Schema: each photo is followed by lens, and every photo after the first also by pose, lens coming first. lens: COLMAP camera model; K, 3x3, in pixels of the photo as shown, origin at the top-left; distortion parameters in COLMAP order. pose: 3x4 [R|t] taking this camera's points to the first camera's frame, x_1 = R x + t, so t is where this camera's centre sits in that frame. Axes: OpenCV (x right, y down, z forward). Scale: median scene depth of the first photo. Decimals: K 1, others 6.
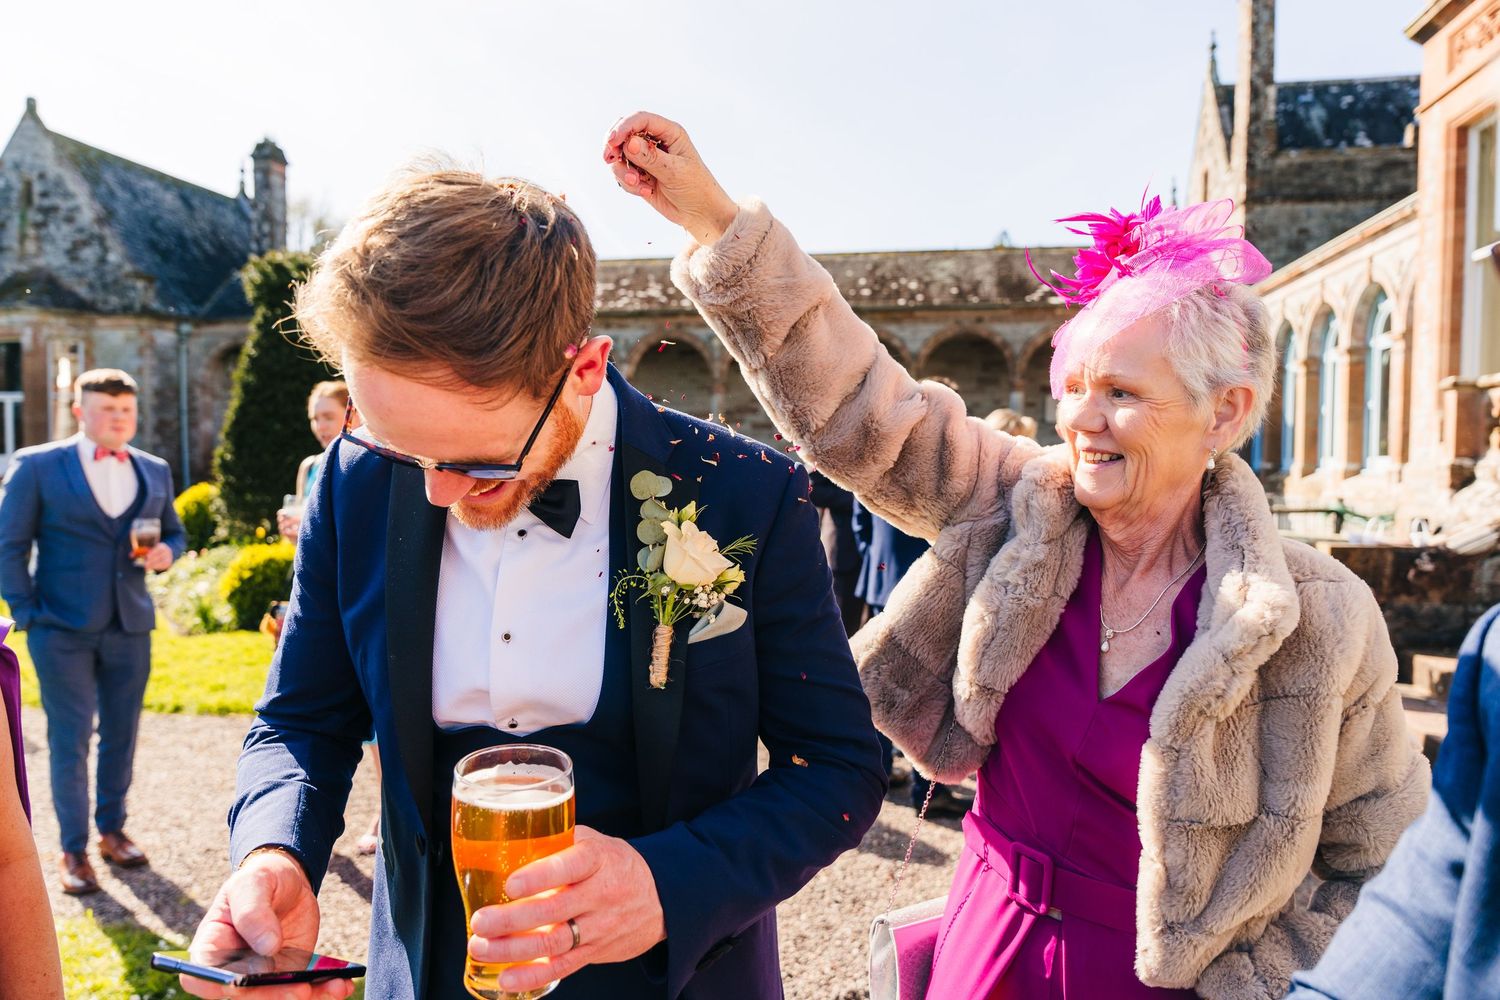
lens RADIAL K [[1043.1, 0, 759.8], [0, 1043.1, 512.8], [0, 0, 1]] dist [-0.008952, 0.008140]
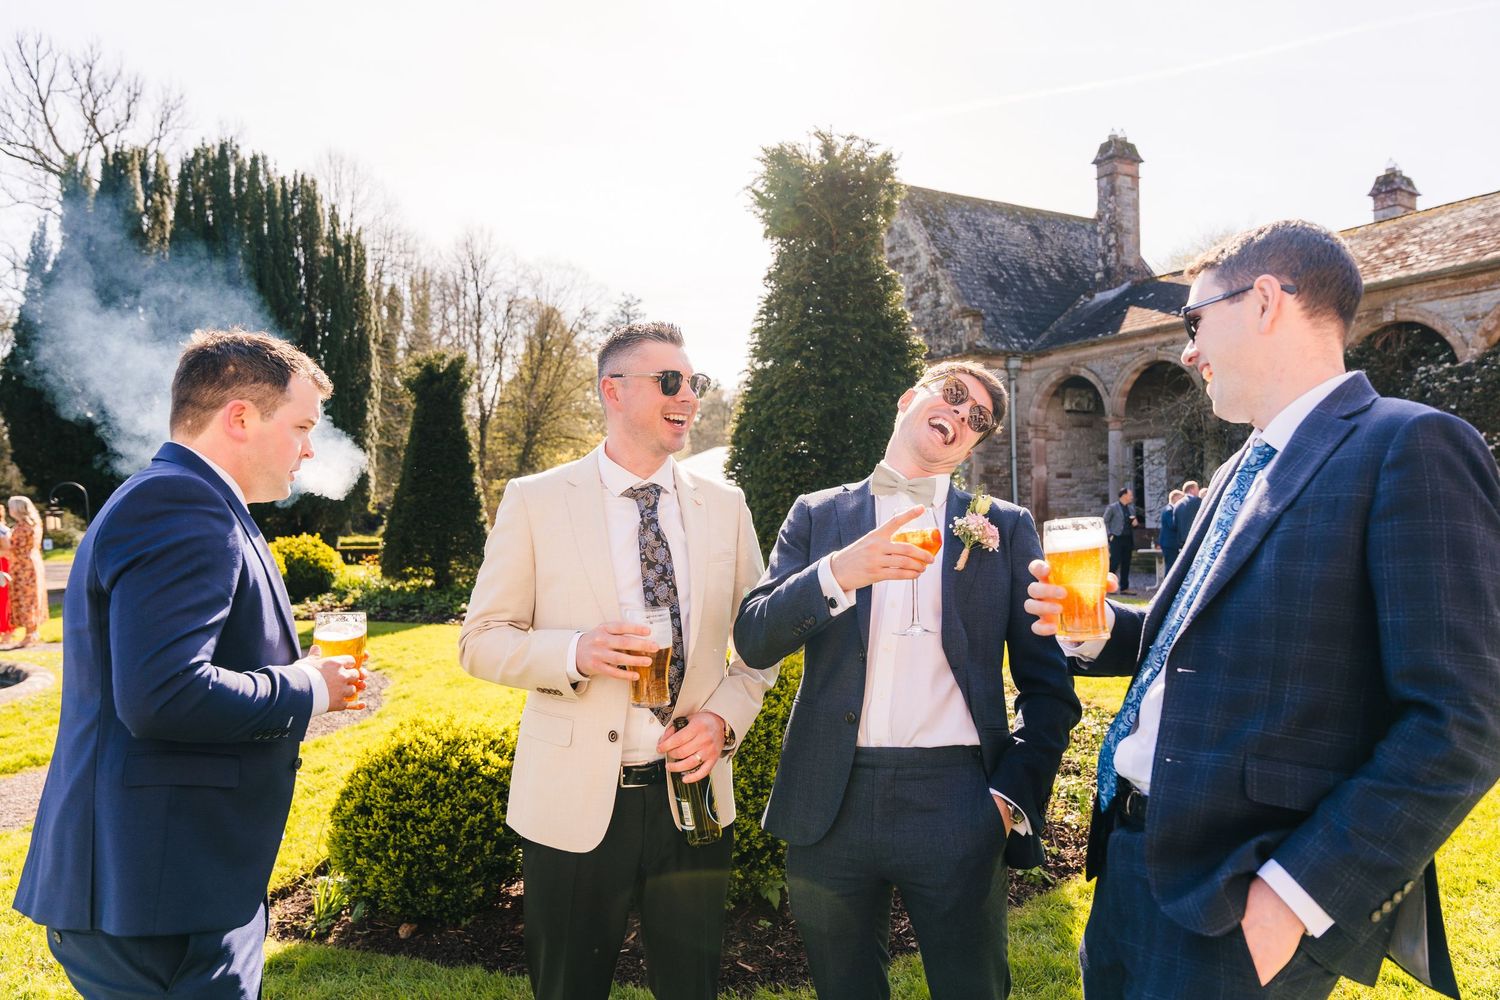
lens RADIAL K [[1043.1, 0, 749.7], [0, 1043.1, 499.0], [0, 0, 1]] dist [-0.008952, 0.008140]
pose [[0.642325, -0.030115, -0.765841, -0.016051], [-0.014697, 0.998560, -0.051593, -0.012088], [0.766292, 0.044395, 0.640957, 0.261298]]
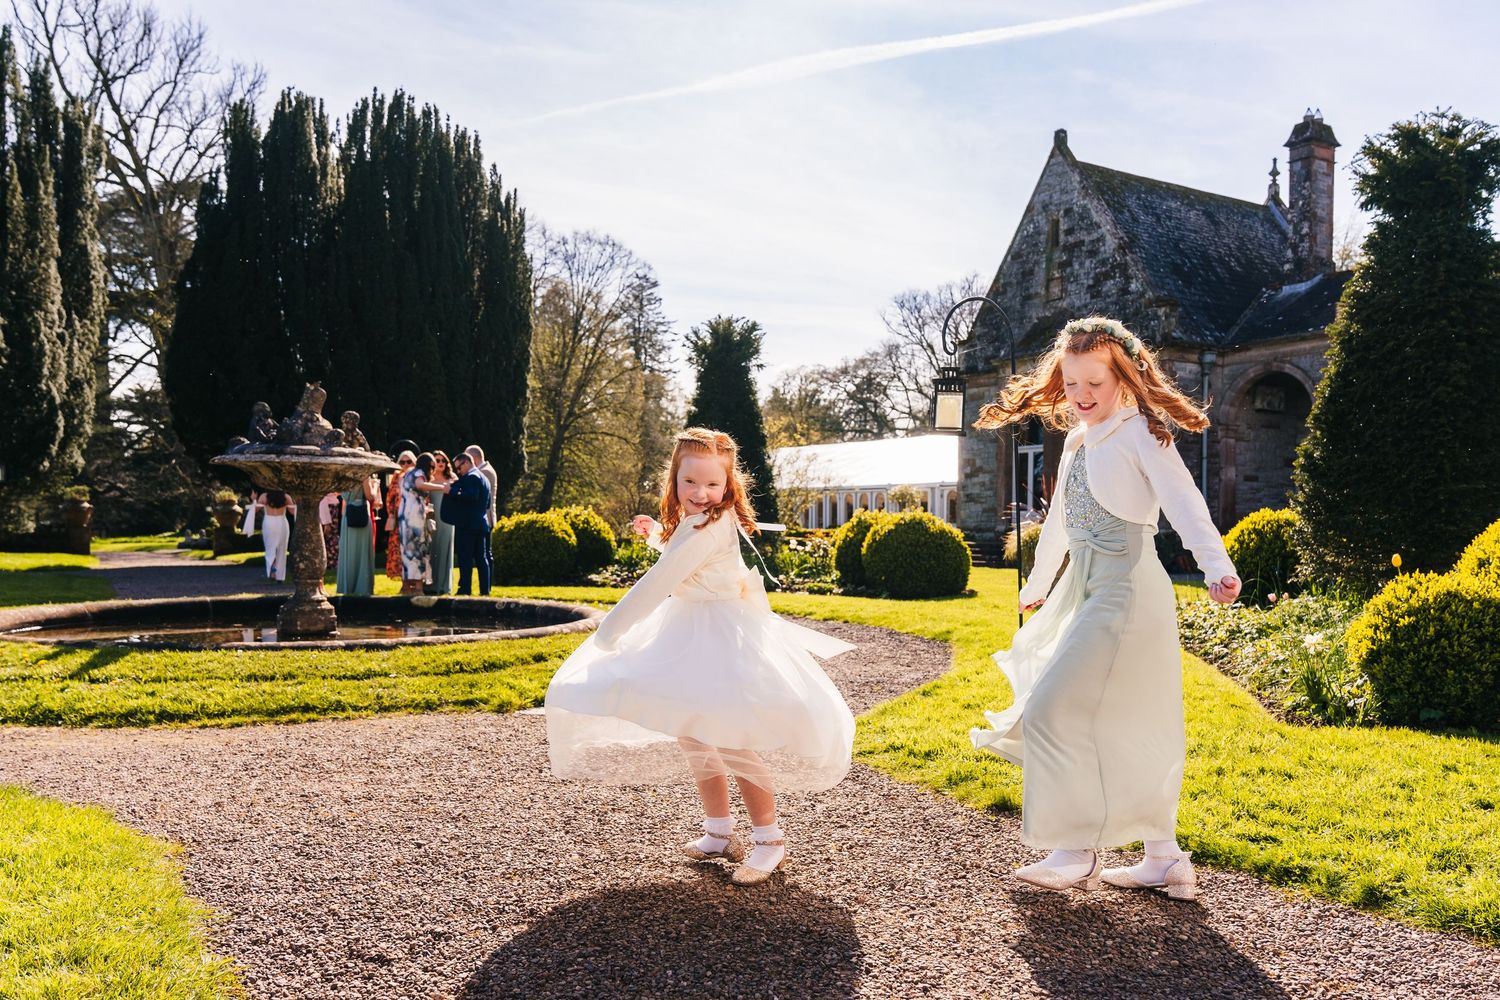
lens RADIAL K [[1178.9, 0, 741.4], [0, 1178.9, 541.1], [0, 0, 1]] dist [0.001242, -0.003187]
pose [[0.651213, 0.005838, -0.758872, -0.075030], [-0.042828, 0.998659, -0.029070, 0.014818], [0.757685, 0.051431, 0.650590, 0.102533]]
